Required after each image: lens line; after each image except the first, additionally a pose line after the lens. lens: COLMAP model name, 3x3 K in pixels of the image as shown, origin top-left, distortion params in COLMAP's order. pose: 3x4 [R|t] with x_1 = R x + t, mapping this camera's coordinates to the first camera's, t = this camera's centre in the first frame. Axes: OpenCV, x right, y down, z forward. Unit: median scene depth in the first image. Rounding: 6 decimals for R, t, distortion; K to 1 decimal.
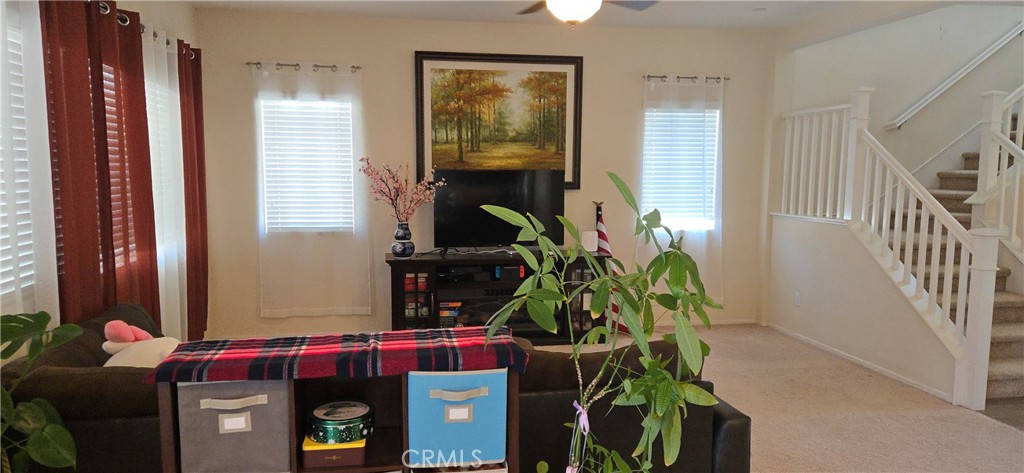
lens RADIAL K [[687.5, 0, 508.2], [0, 687.5, 253.0], [0, 0, 1]] dist [0.050156, -0.002132]
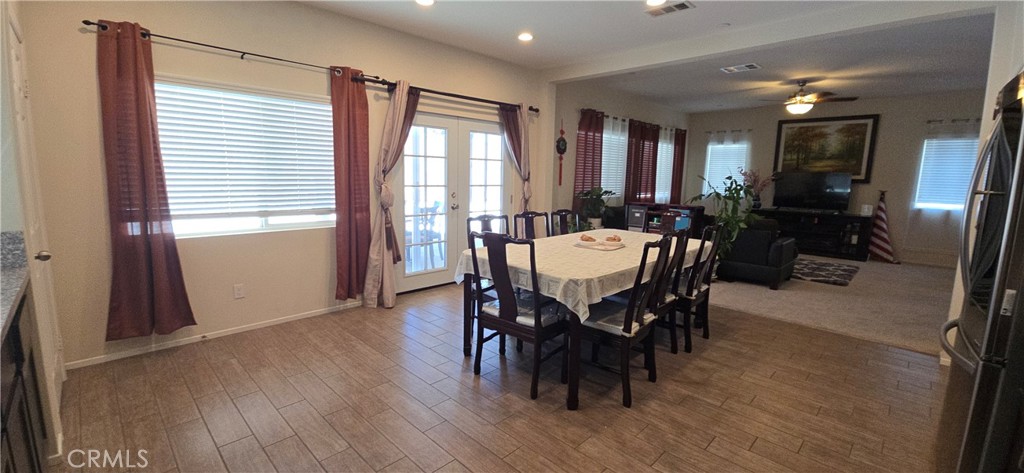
lens RADIAL K [[416.7, 0, 513.3], [0, 416.7, 234.3], [0, 0, 1]] dist [0.016229, -0.009999]
pose [[0.589452, 0.125625, -0.797975, 0.488032], [-0.118676, 0.990582, 0.068283, 0.088781], [0.799039, 0.054451, 0.598809, -0.499767]]
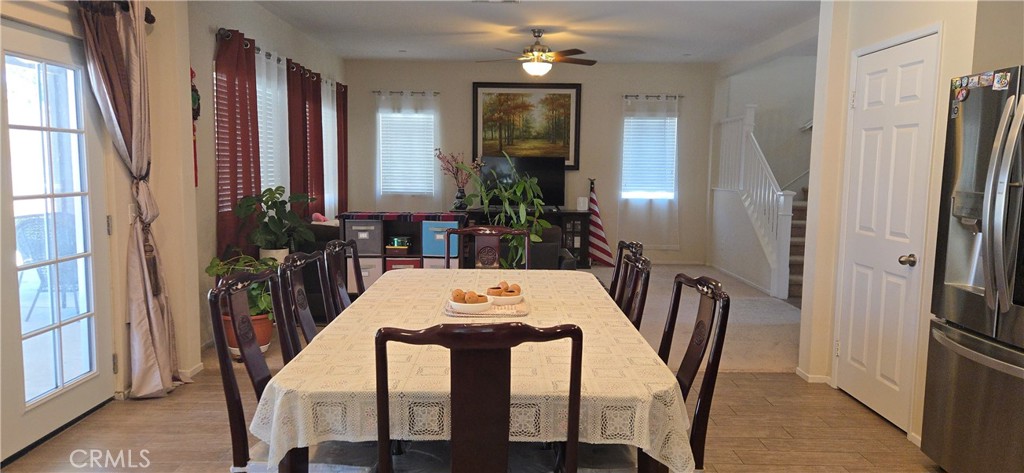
lens RADIAL K [[680.5, 0, 515.4], [0, 680.5, 250.3], [0, 0, 1]] dist [0.047733, -0.001649]
pose [[0.988158, 0.026040, -0.151216, 0.205802], [-0.025890, 0.999660, 0.002958, 0.086920], [0.151242, 0.000992, 0.988496, -0.530804]]
